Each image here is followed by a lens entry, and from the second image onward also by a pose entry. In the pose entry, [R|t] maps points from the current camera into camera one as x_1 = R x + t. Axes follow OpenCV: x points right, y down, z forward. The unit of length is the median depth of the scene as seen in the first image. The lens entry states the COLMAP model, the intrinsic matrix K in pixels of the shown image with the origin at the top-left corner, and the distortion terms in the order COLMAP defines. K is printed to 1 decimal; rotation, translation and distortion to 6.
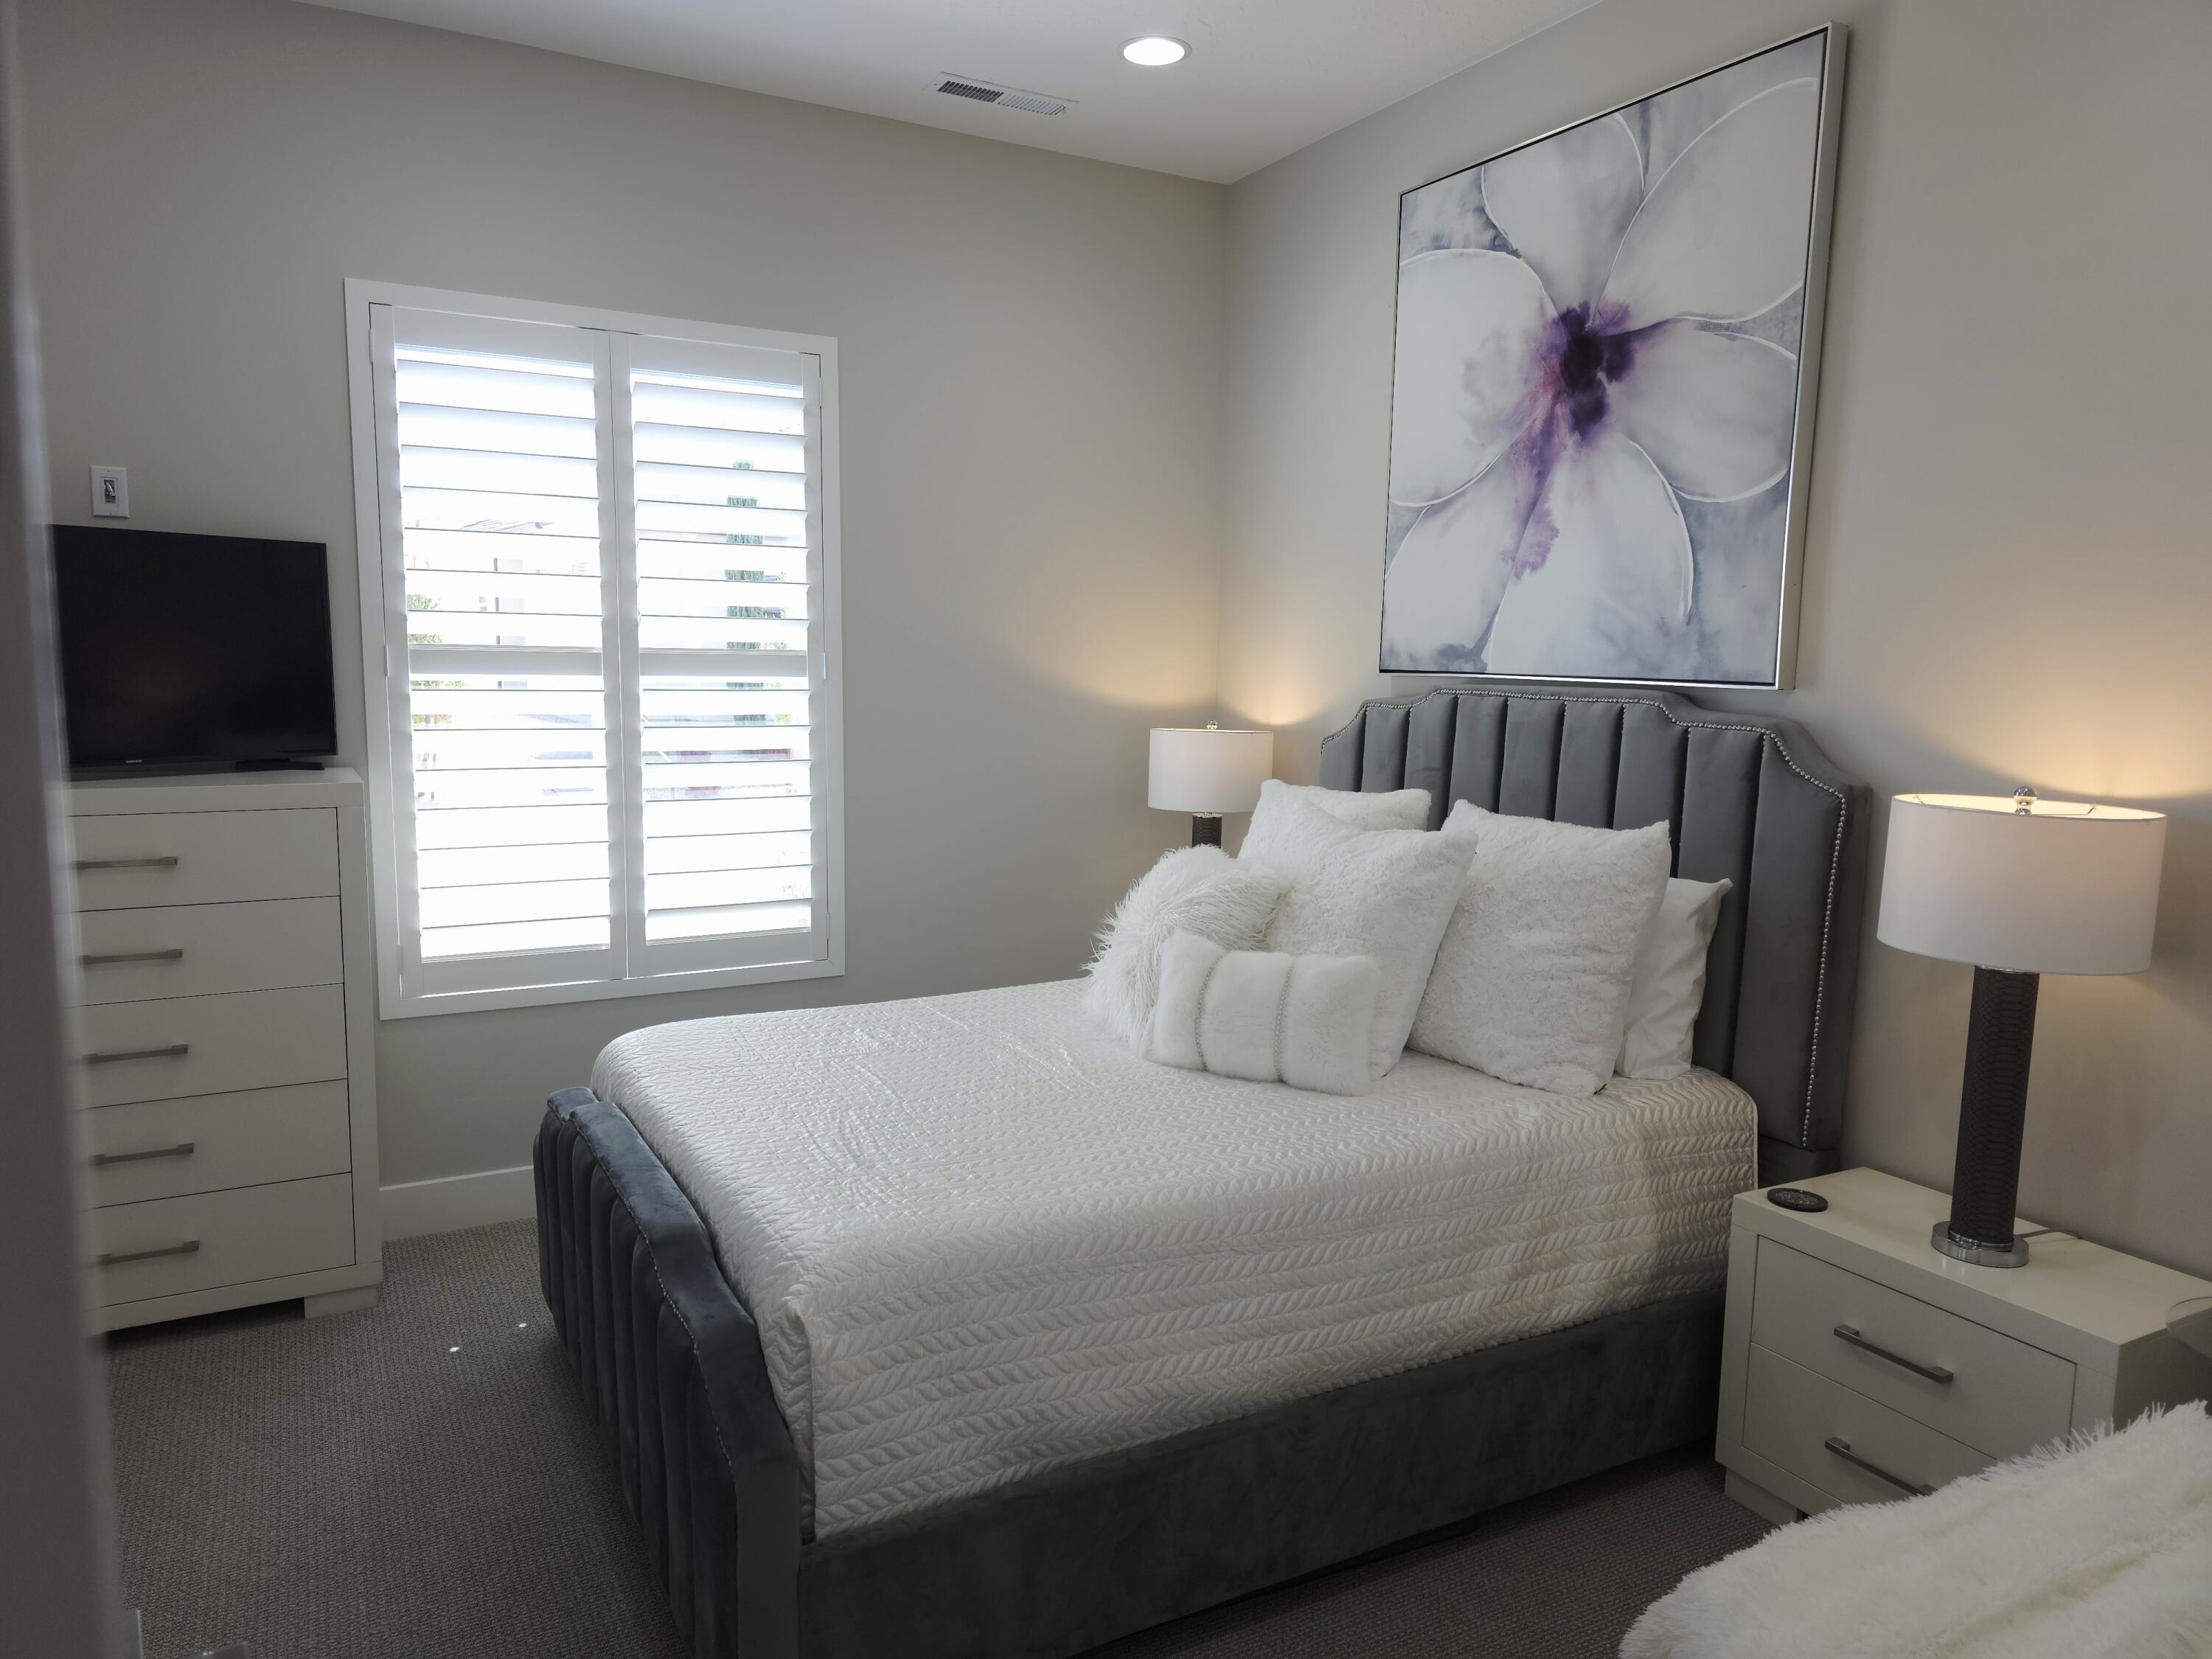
lens RADIAL K [[1533.7, 0, 1106.4], [0, 1533.7, 836.6], [0, 0, 1]] dist [0.025464, -0.015549]
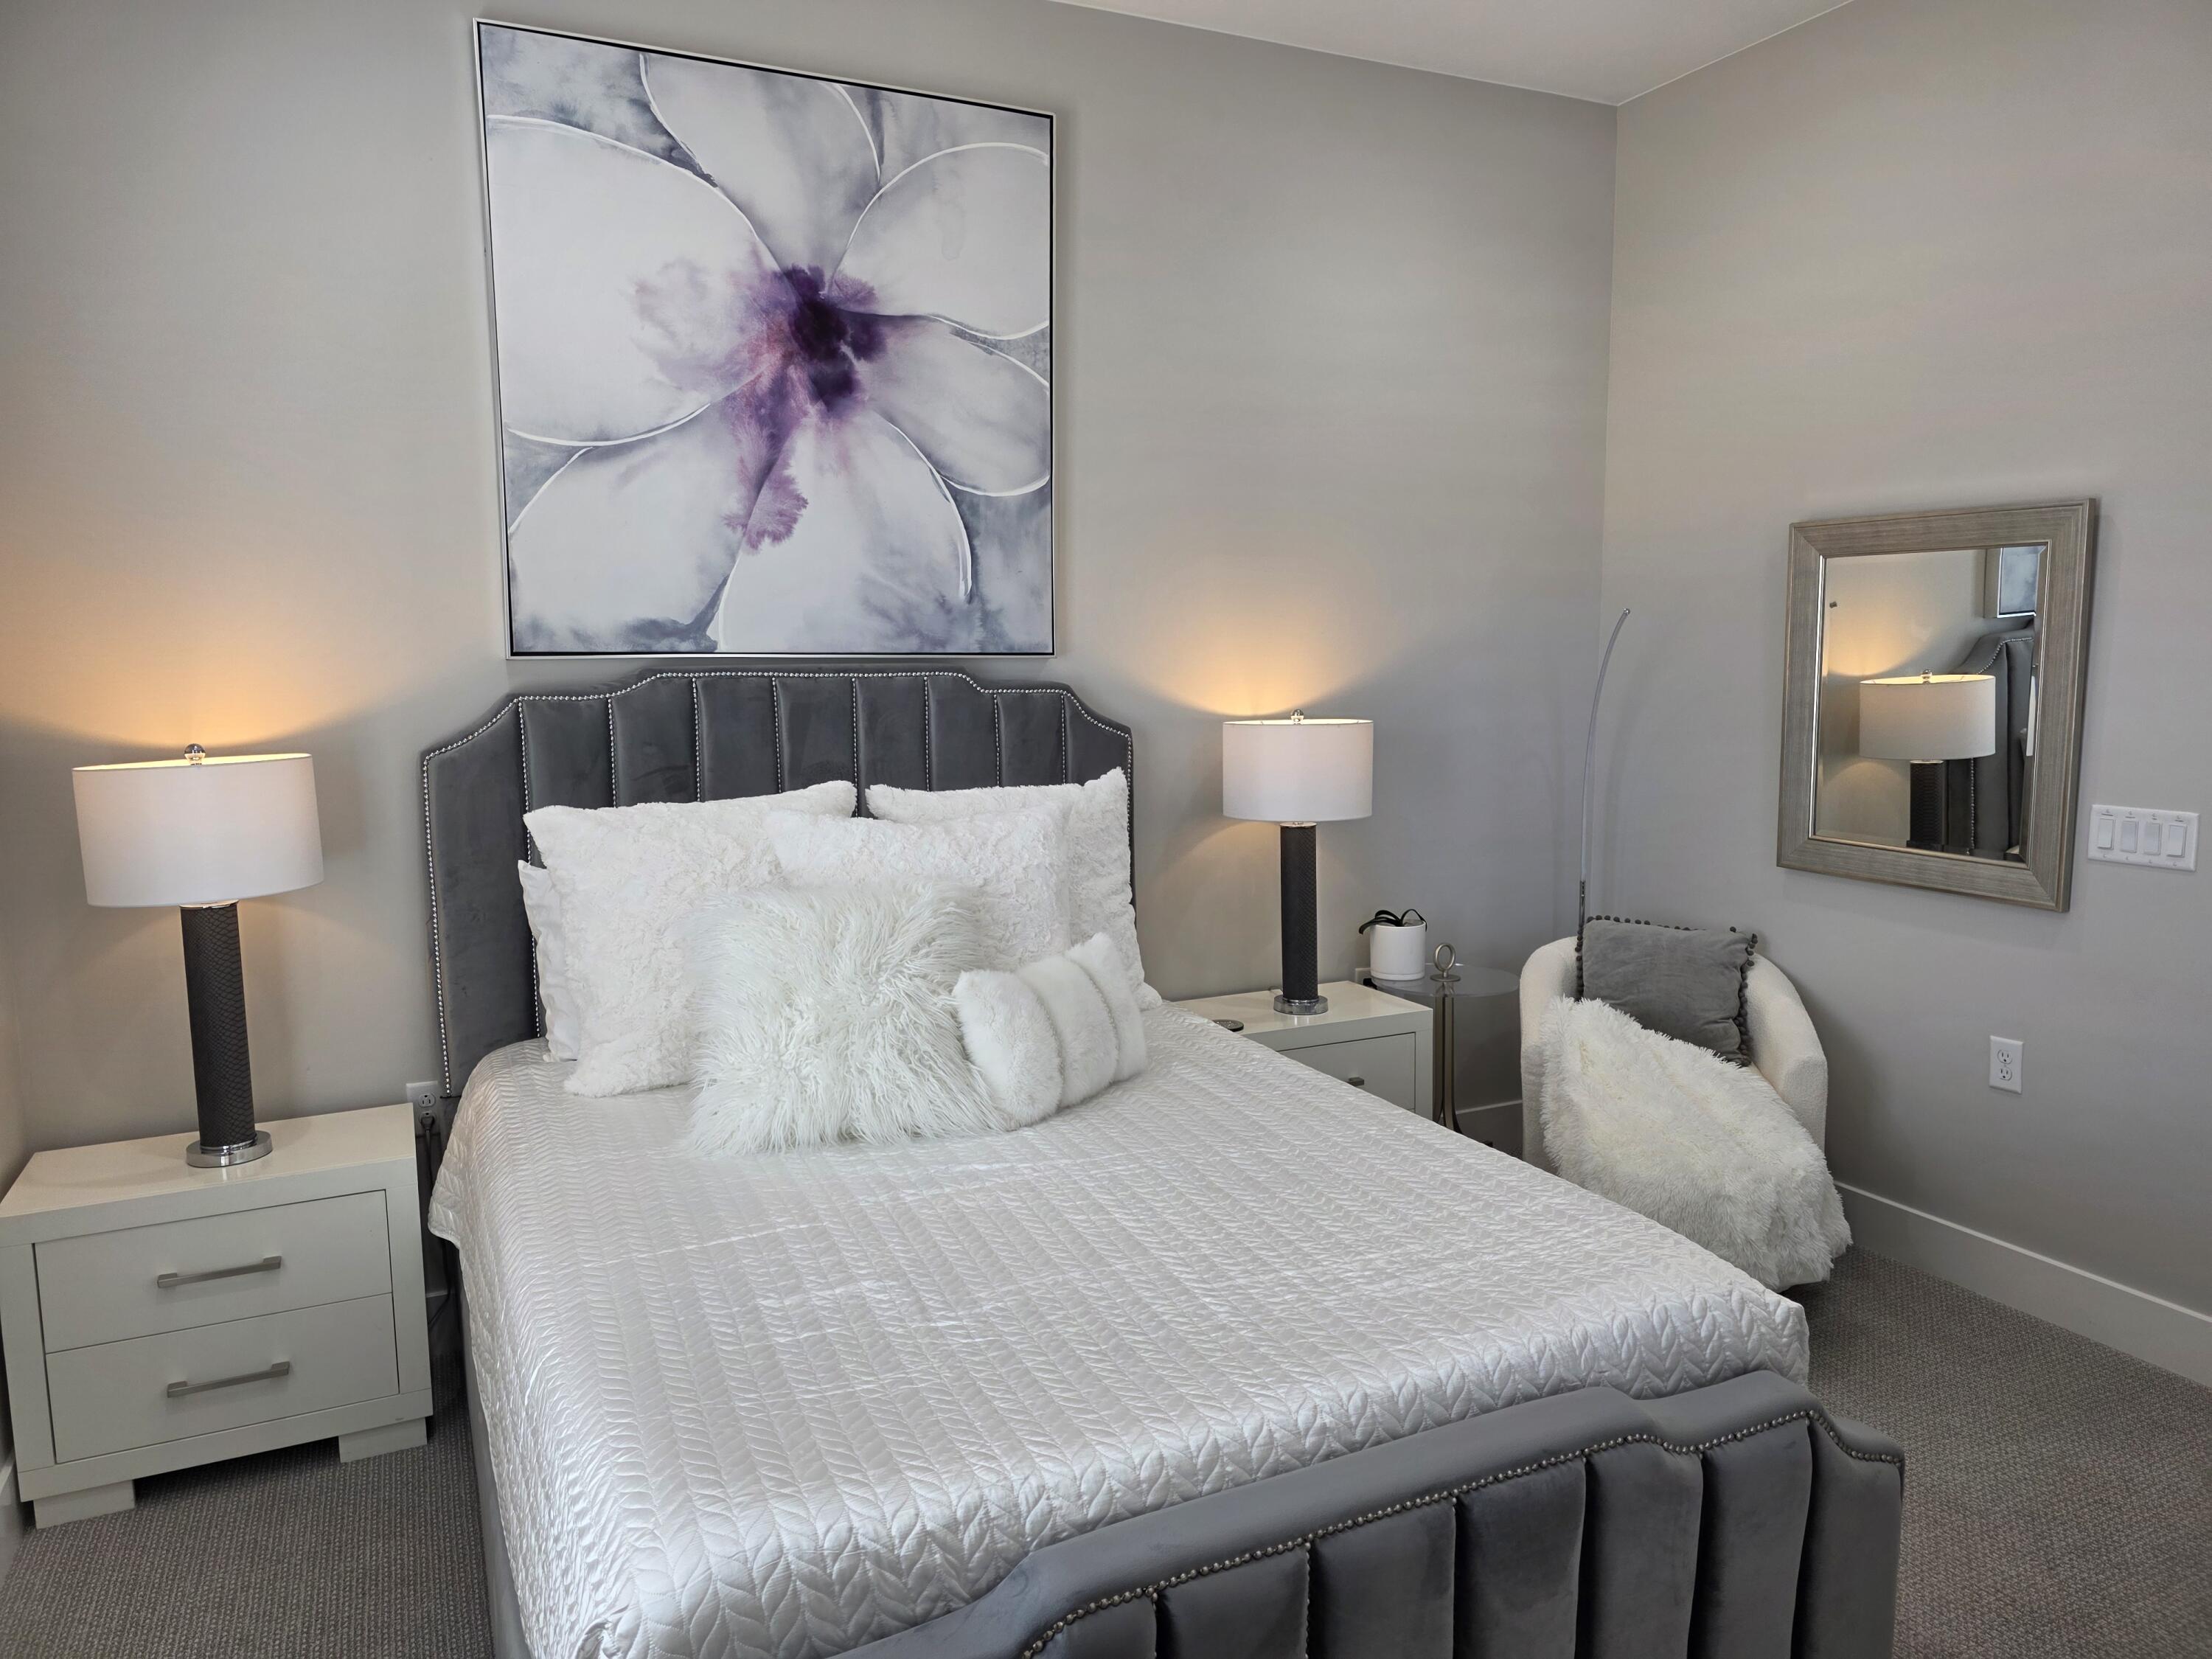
lens RADIAL K [[1533.7, 0, 1100.1], [0, 1533.7, 822.3], [0, 0, 1]] dist [0.025464, -0.015549]
pose [[0.041843, -0.138314, 0.989504, -0.675442], [0.117406, 0.984191, 0.132606, -0.107945], [-0.992202, 0.110625, 0.057420, 0.788880]]
